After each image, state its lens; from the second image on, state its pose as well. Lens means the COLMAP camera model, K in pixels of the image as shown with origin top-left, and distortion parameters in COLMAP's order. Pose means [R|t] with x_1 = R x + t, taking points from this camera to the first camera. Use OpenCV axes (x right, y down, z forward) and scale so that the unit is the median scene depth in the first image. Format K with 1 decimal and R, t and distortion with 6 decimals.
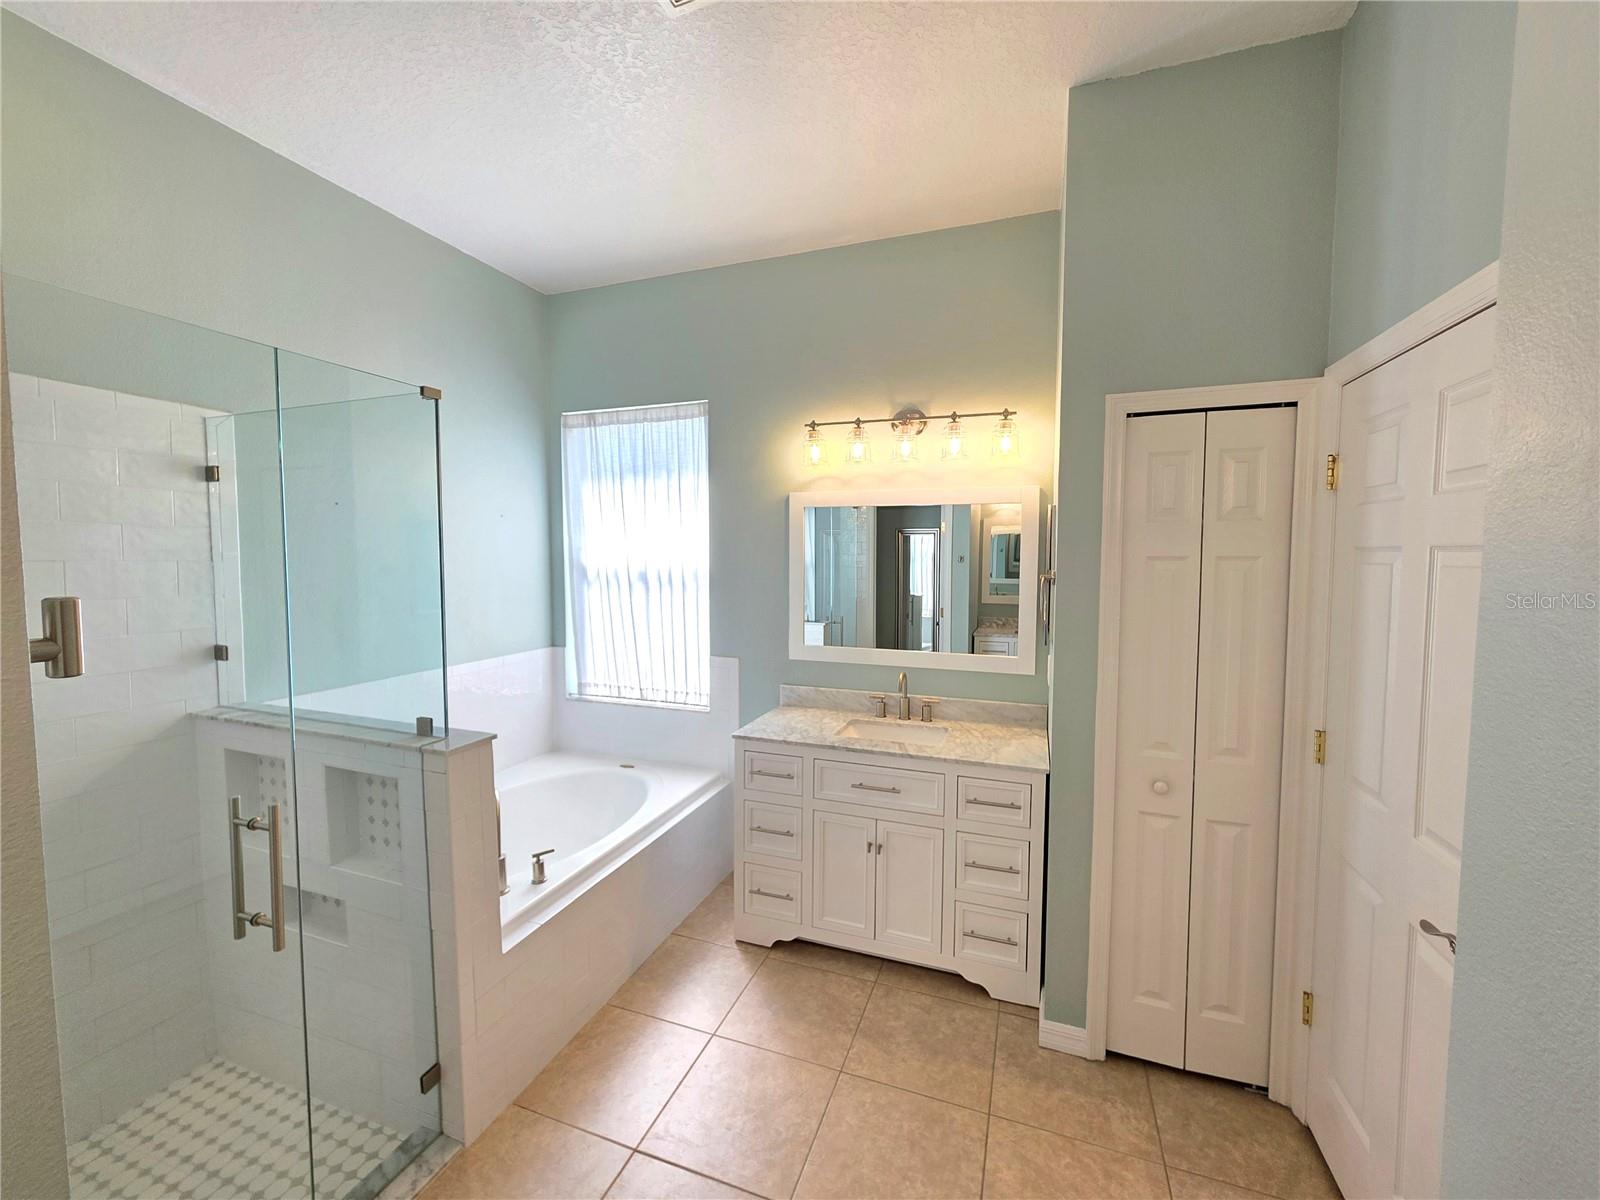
lens RADIAL K [[645.0, 0, 802.3], [0, 645.0, 591.9], [0, 0, 1]] dist [0.000947, 0.000179]
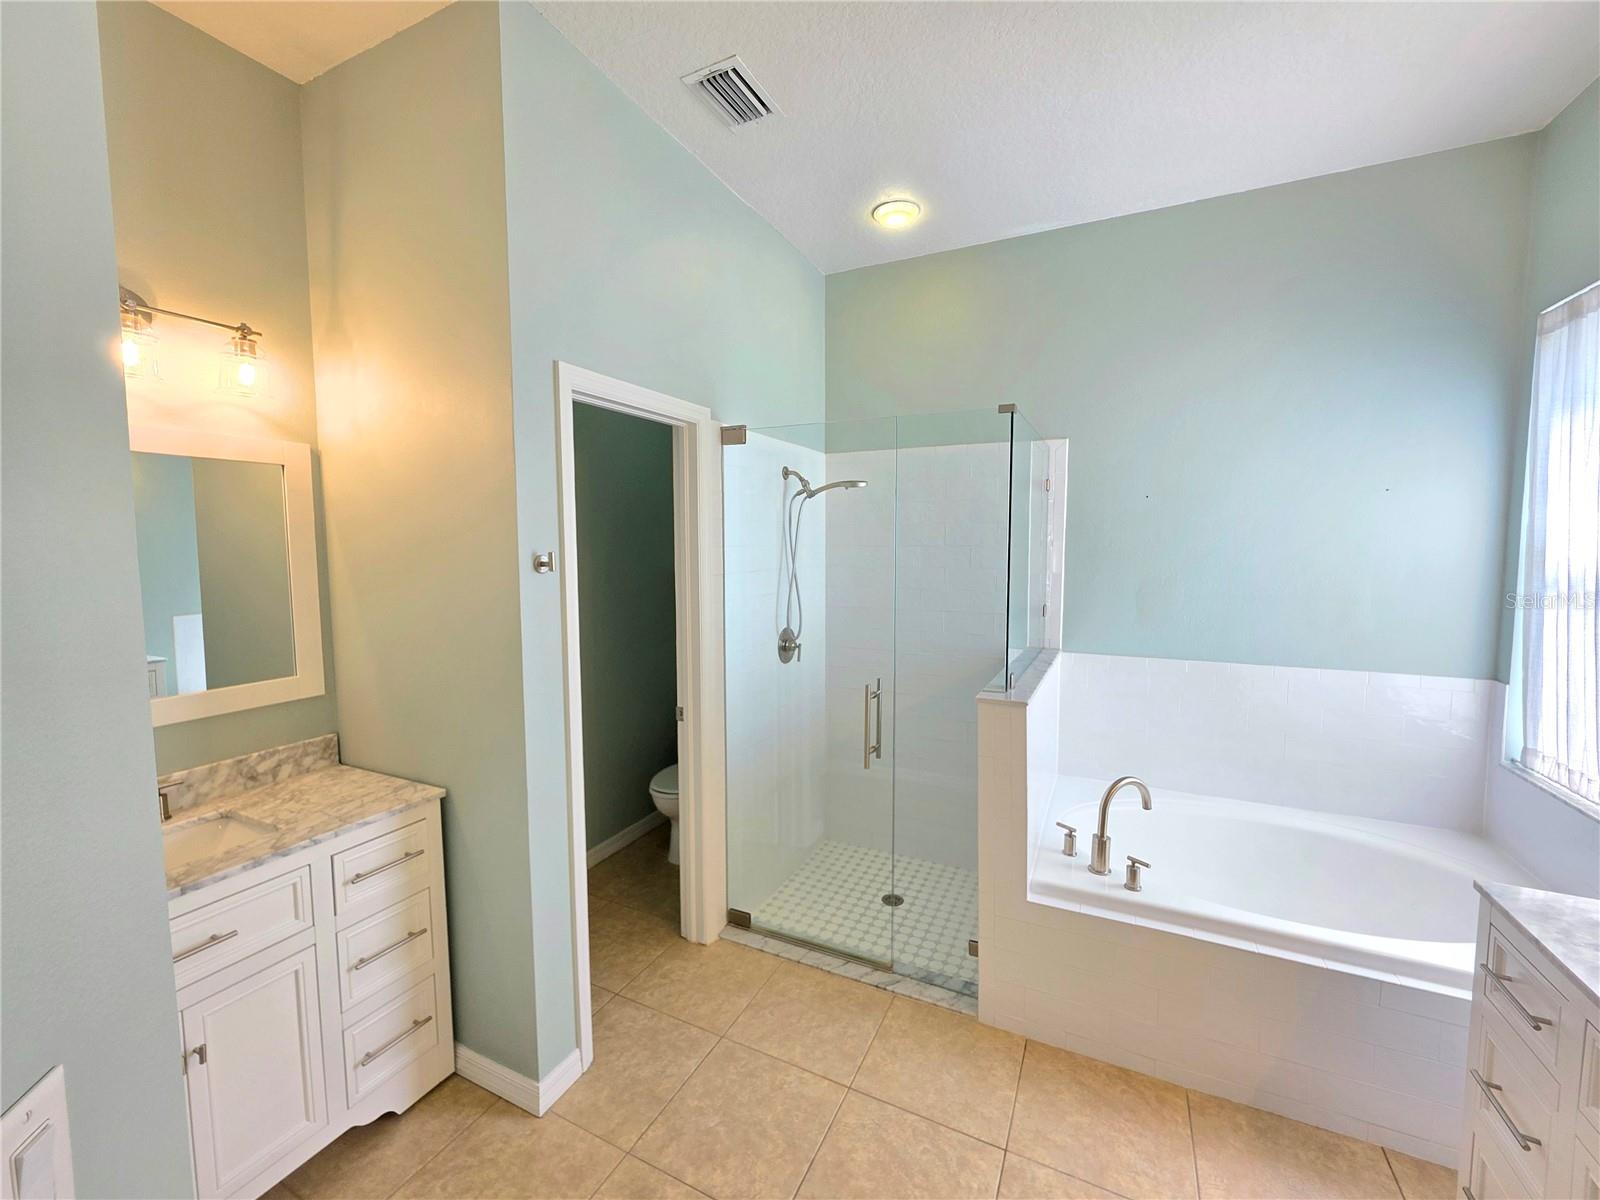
lens RADIAL K [[645.0, 0, 802.3], [0, 645.0, 591.9], [0, 0, 1]] dist [0.000947, 0.000179]
pose [[-0.102292, 0.077450, -0.991735, 0.538840], [-0.058538, 0.994768, 0.083724, -0.030542], [0.993031, 0.066618, -0.097223, 0.584718]]
